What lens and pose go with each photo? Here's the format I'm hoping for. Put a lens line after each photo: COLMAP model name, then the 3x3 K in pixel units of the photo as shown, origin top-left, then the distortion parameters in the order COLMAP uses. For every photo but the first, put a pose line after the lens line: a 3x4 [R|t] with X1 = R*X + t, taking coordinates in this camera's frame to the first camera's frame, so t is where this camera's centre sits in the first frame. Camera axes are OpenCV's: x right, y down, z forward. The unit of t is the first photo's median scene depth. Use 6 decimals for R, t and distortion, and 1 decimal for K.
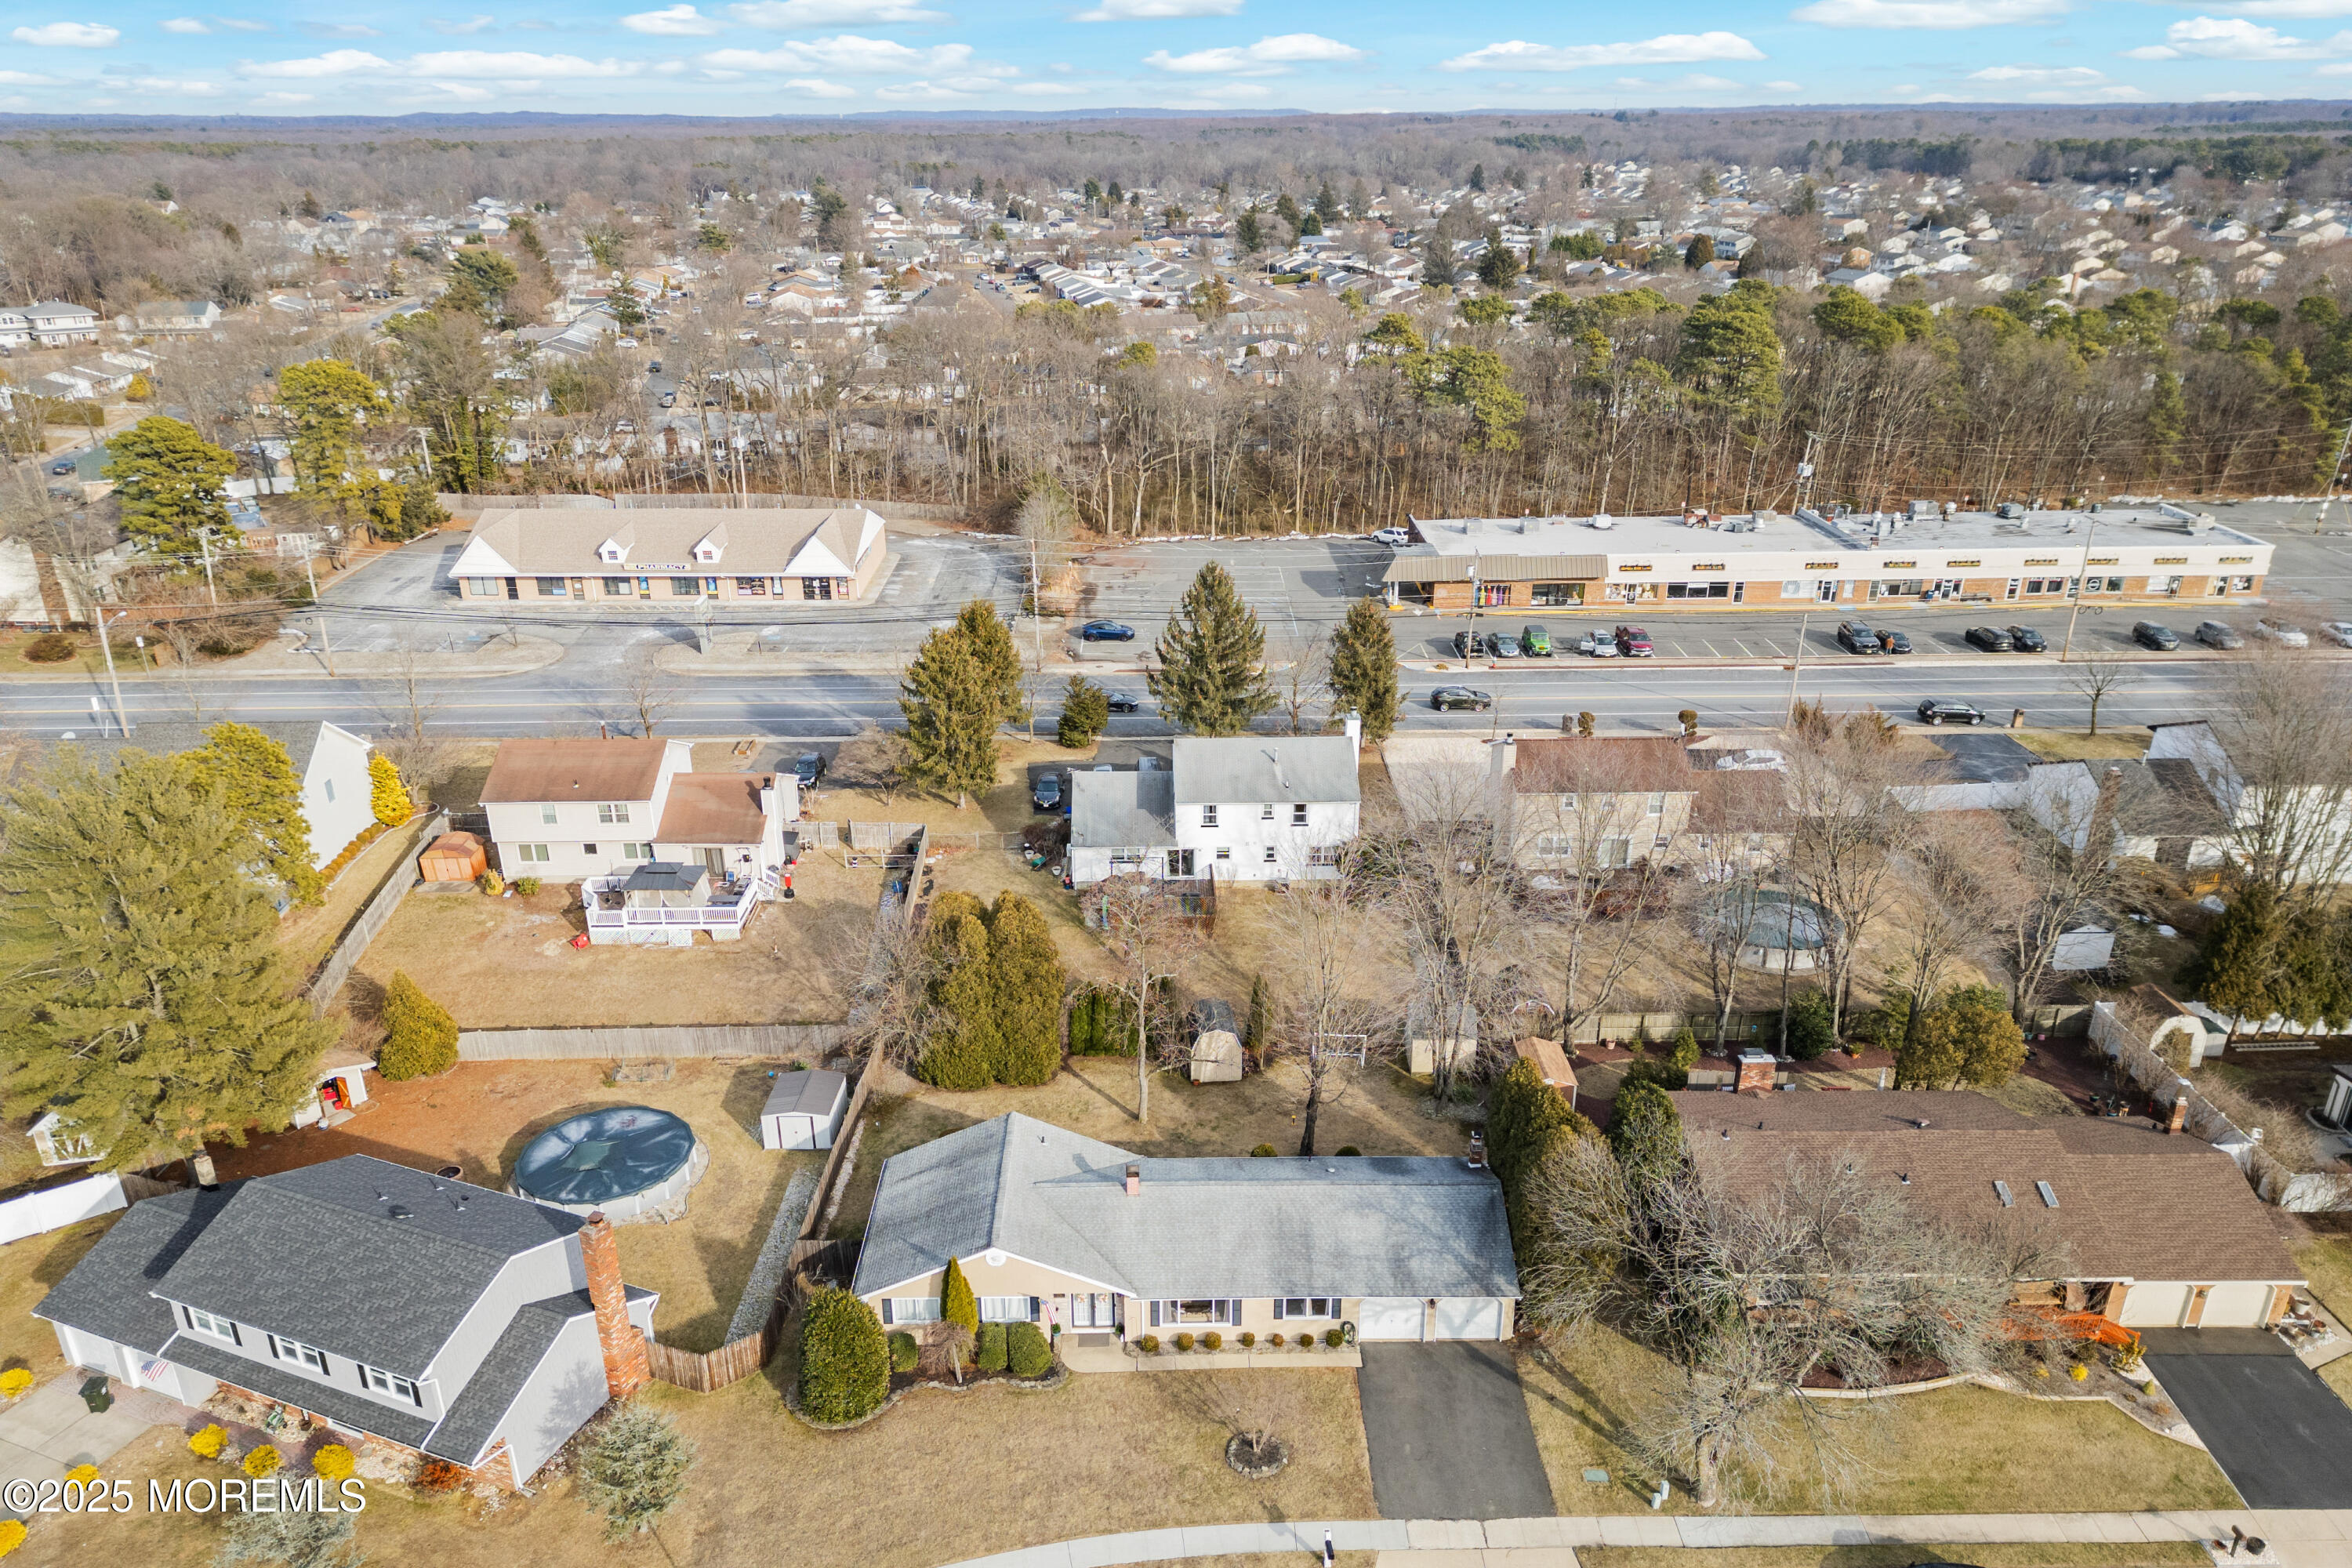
lens RADIAL K [[1582.3, 0, 1176.0], [0, 1582.3, 784.0], [0, 0, 1]] dist [0.076130, -0.059996]
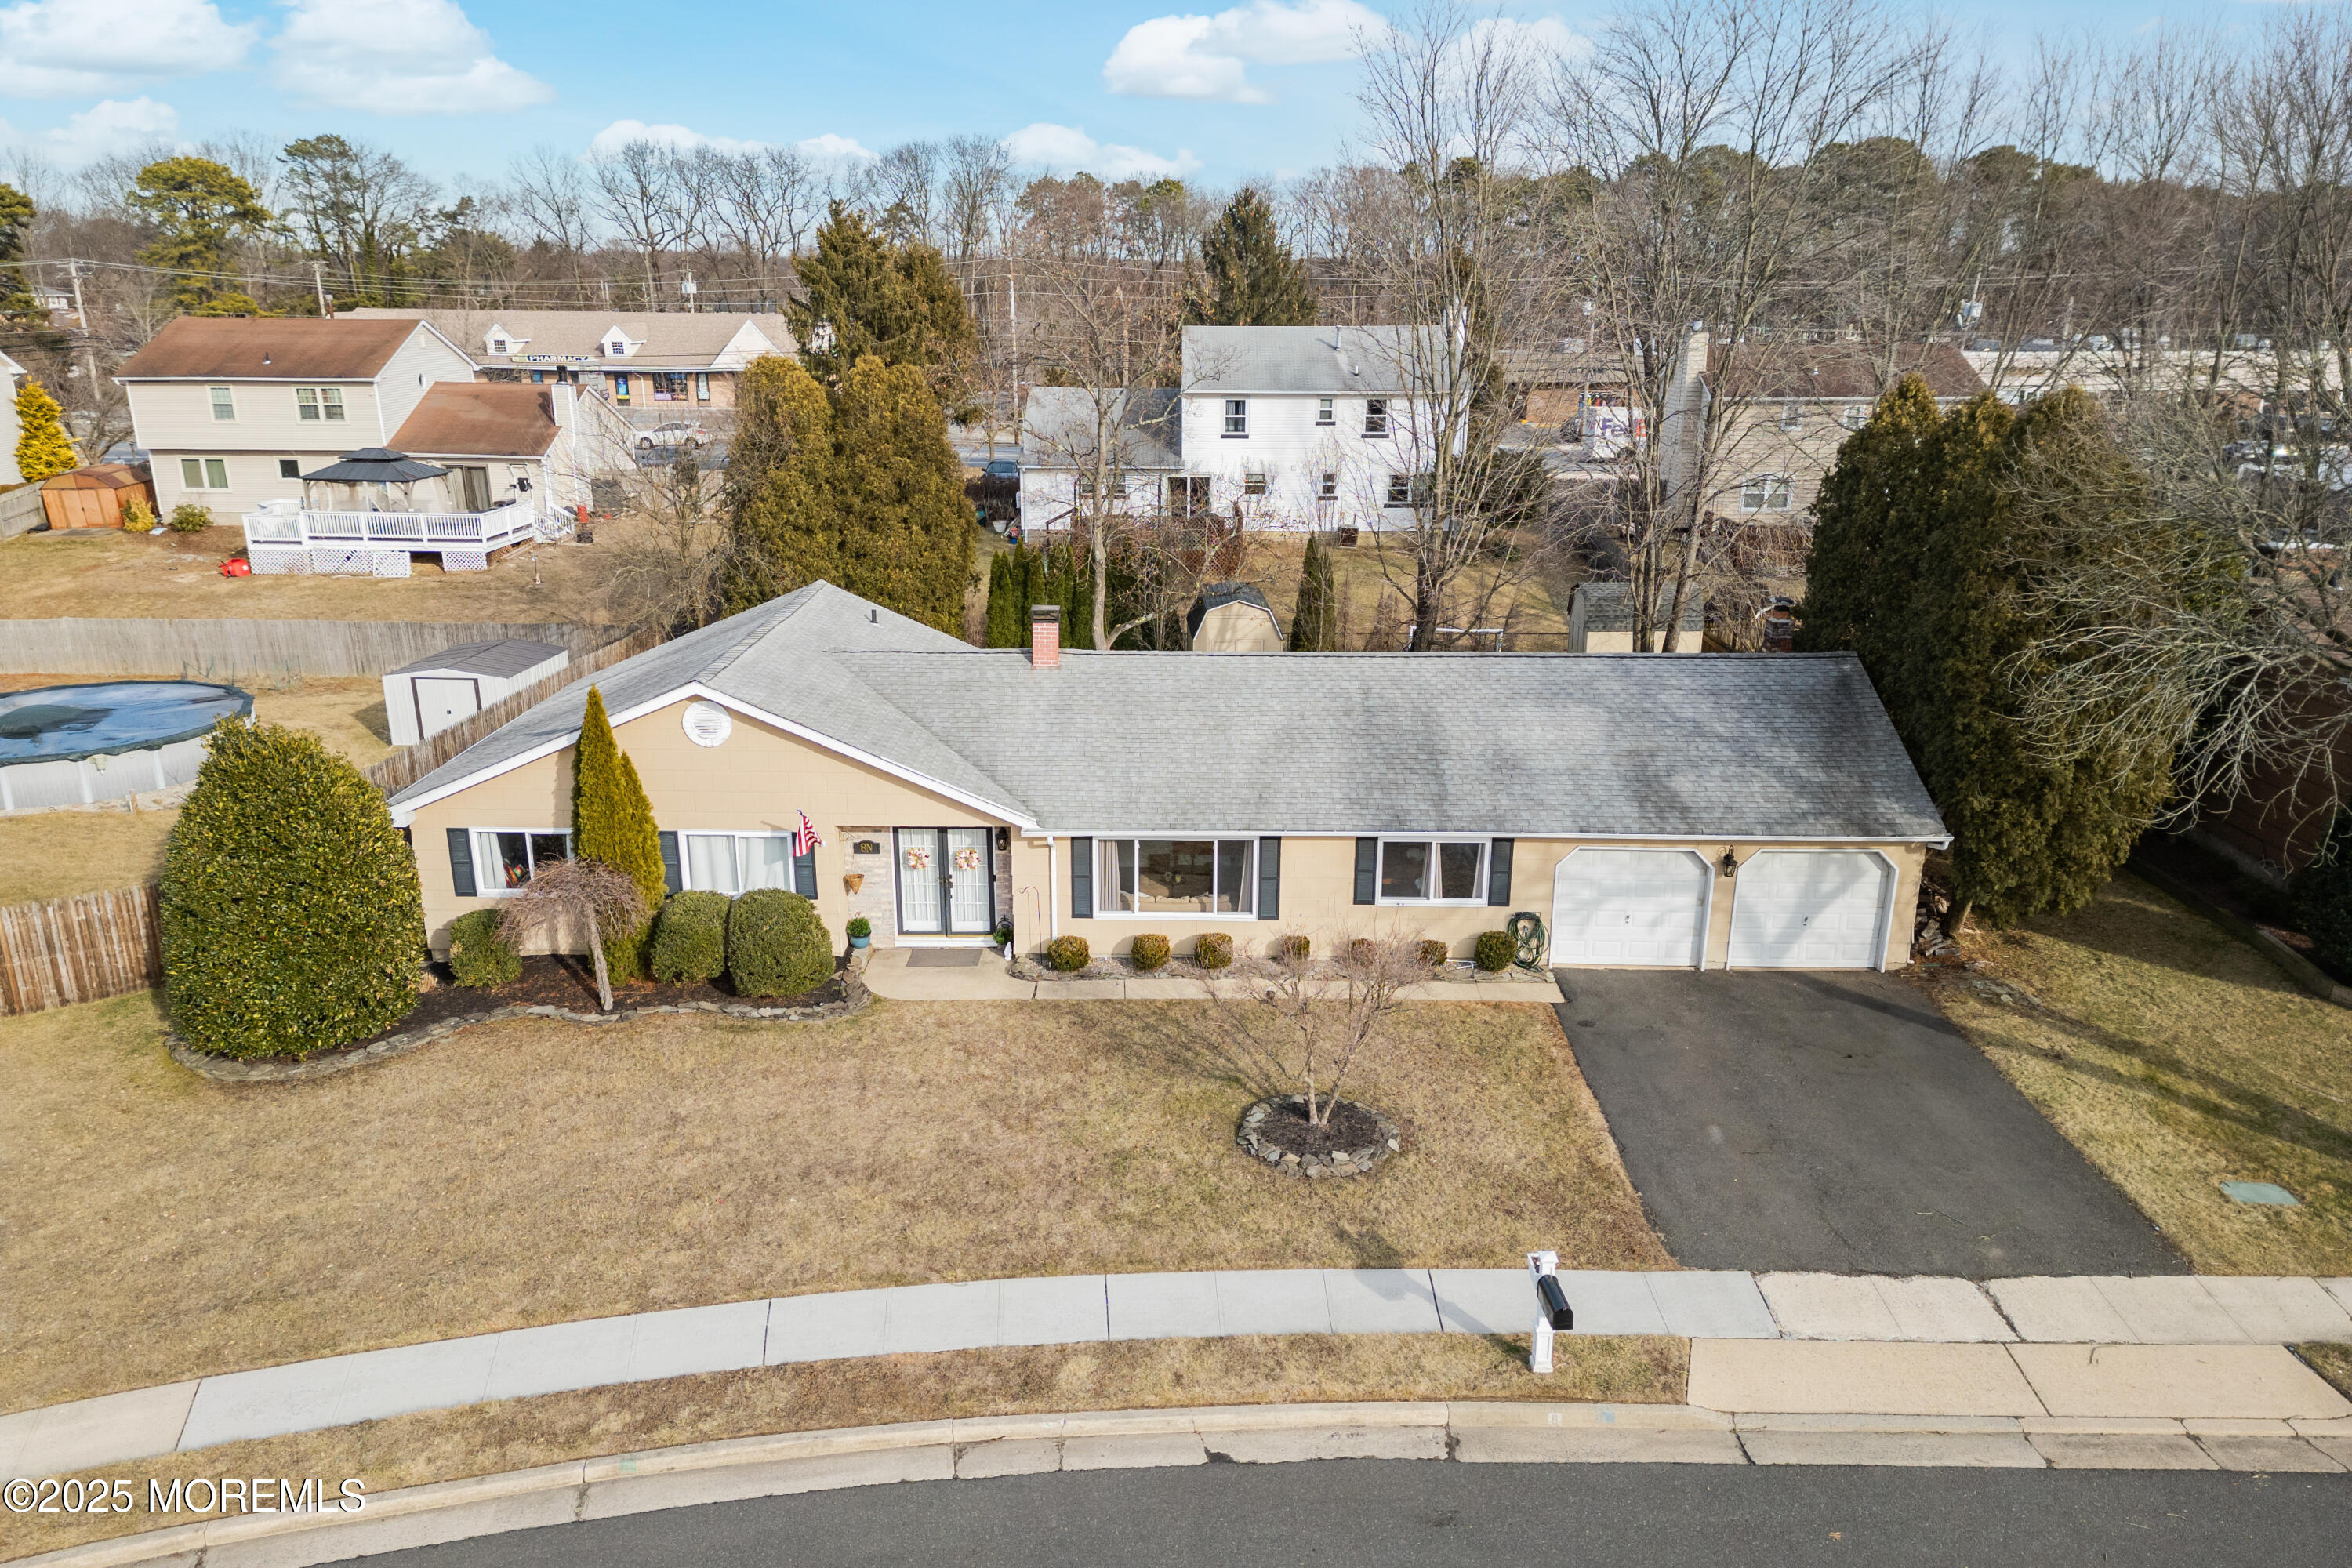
lens RADIAL K [[1582.3, 0, 1176.0], [0, 1582.3, 784.0], [0, 0, 1]] dist [0.076130, -0.059996]
pose [[0.999638, 0.013480, -0.023291, 0.022316], [-0.015048, 0.997537, -0.068503, 0.333318], [0.022310, 0.068828, 0.997379, 0.566762]]
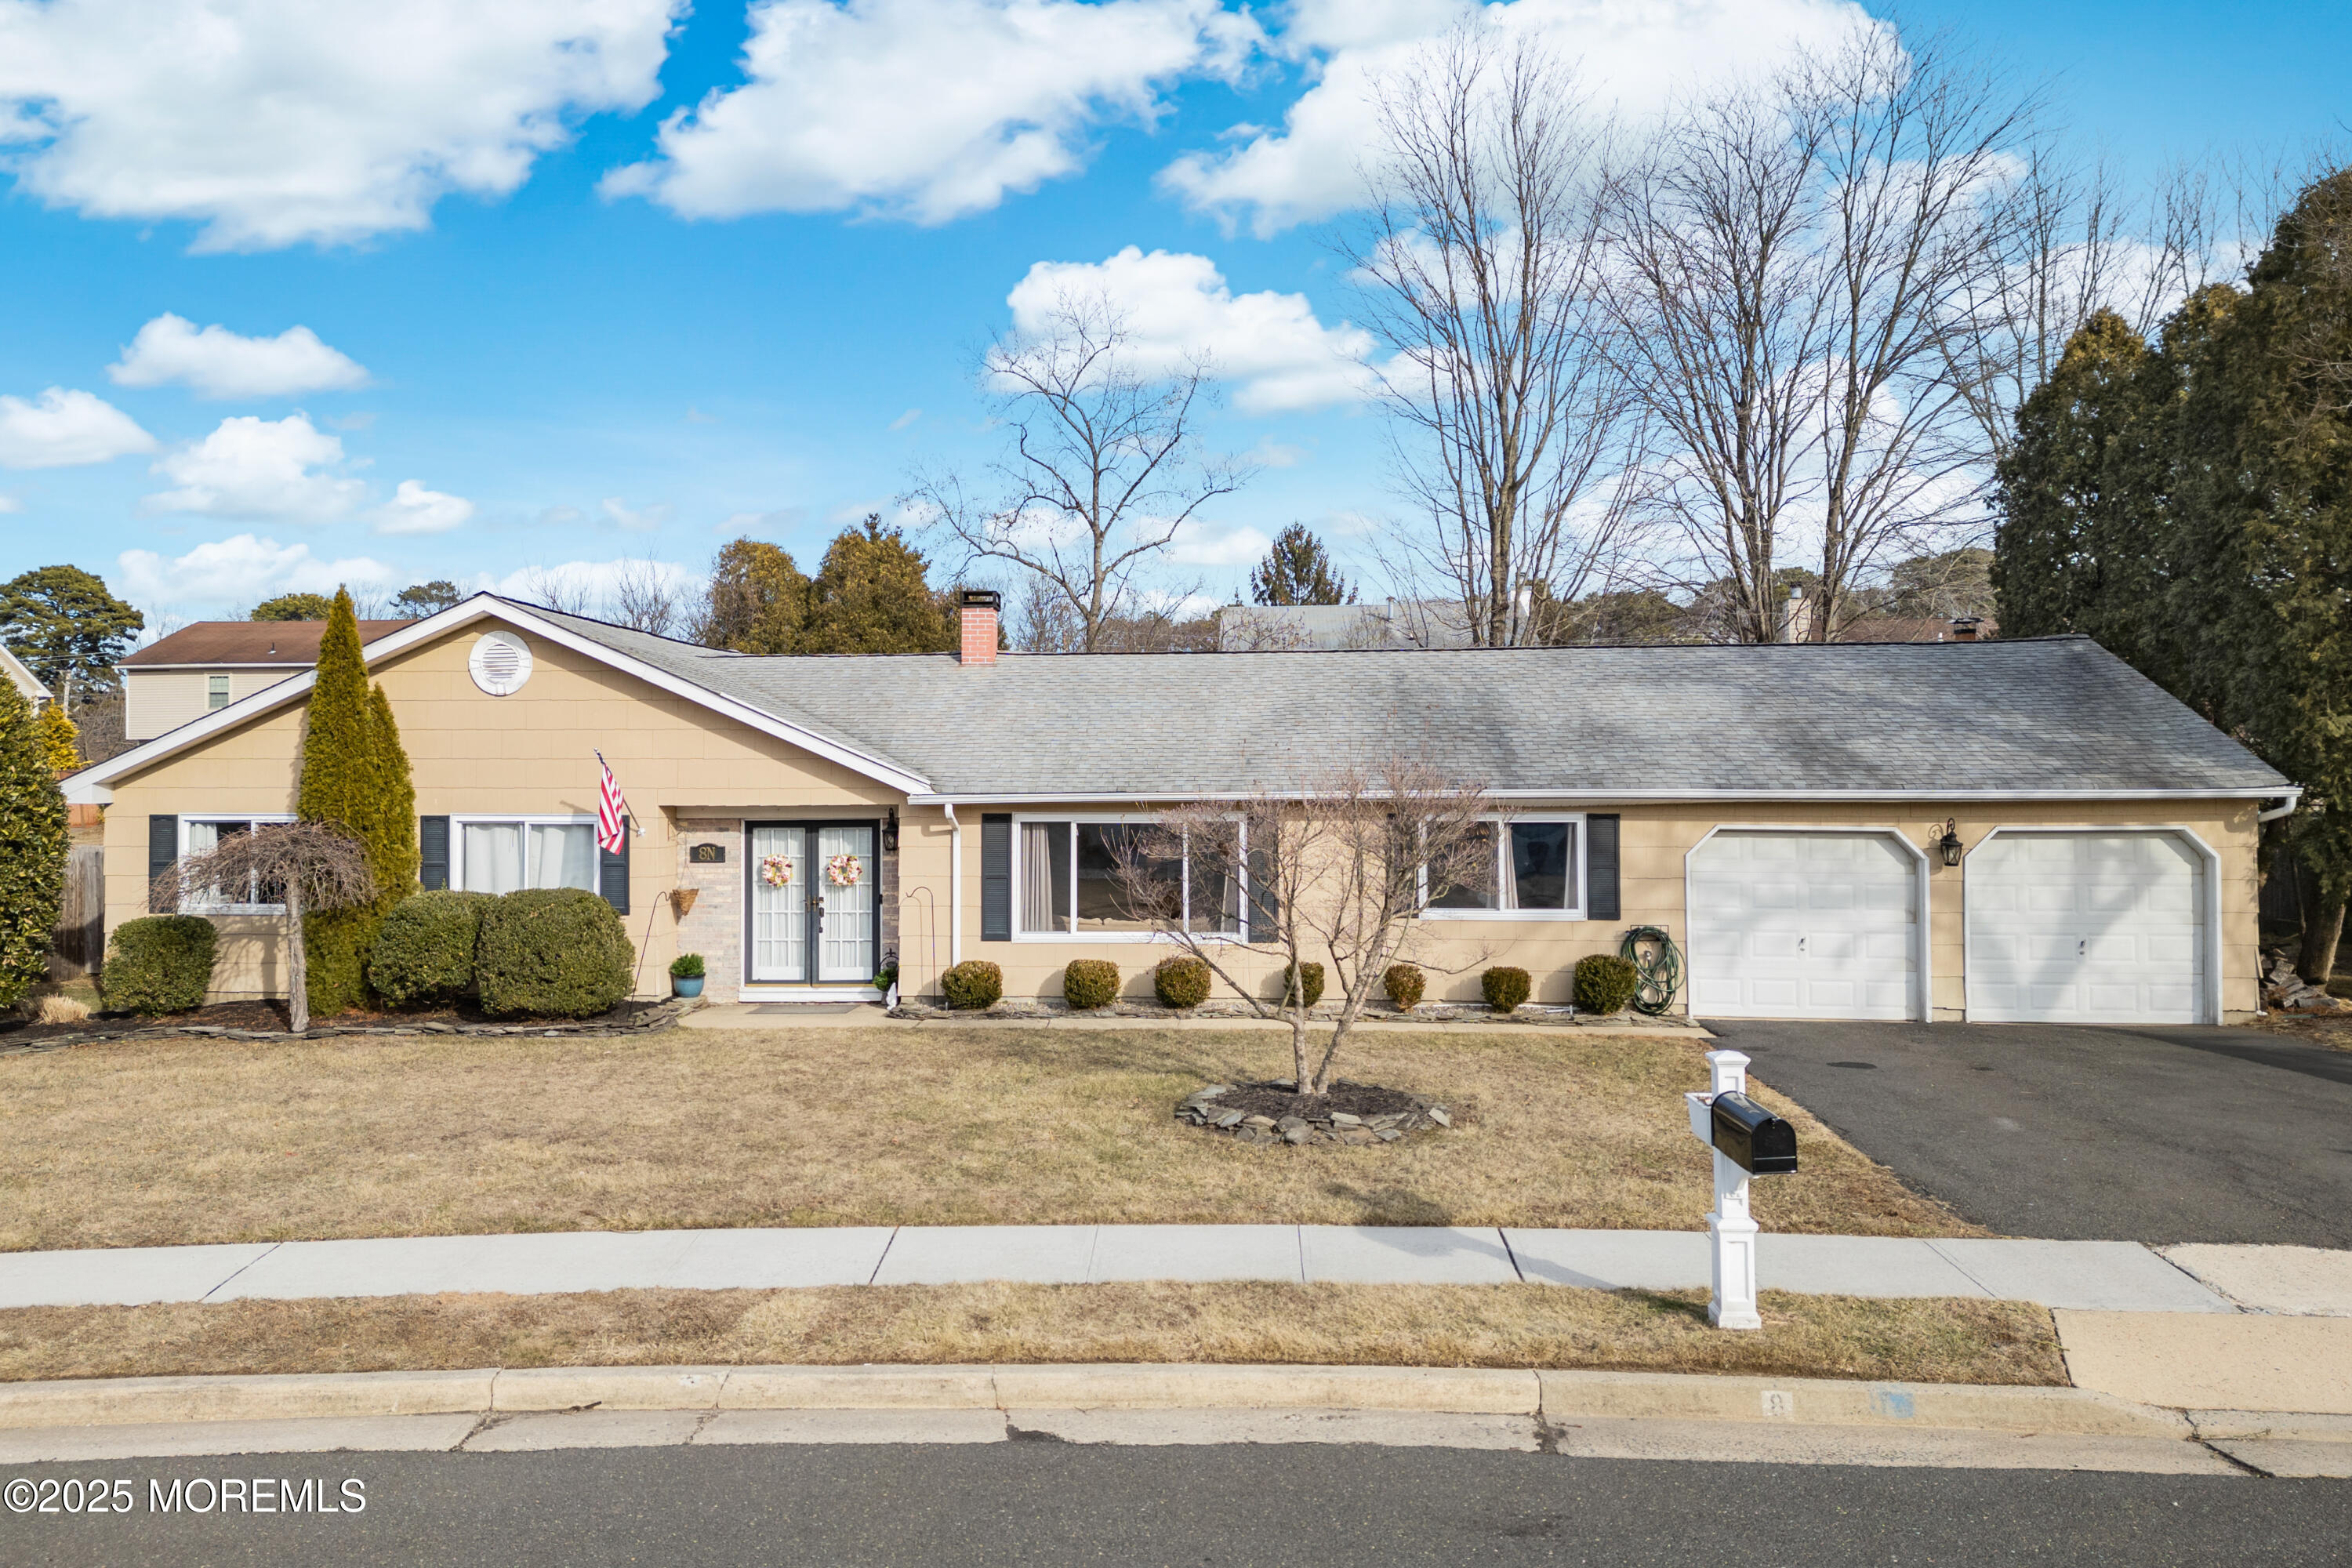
lens RADIAL K [[1637.4, 0, 1124.2], [0, 1637.4, 768.2], [0, 0, 1]] dist [0.042447, -0.002300]
pose [[0.994404, -0.002401, -0.105612, 0.044562], [-0.036182, 0.931534, -0.361849, 0.422382], [0.099250, 0.363645, 0.926235, 0.702148]]
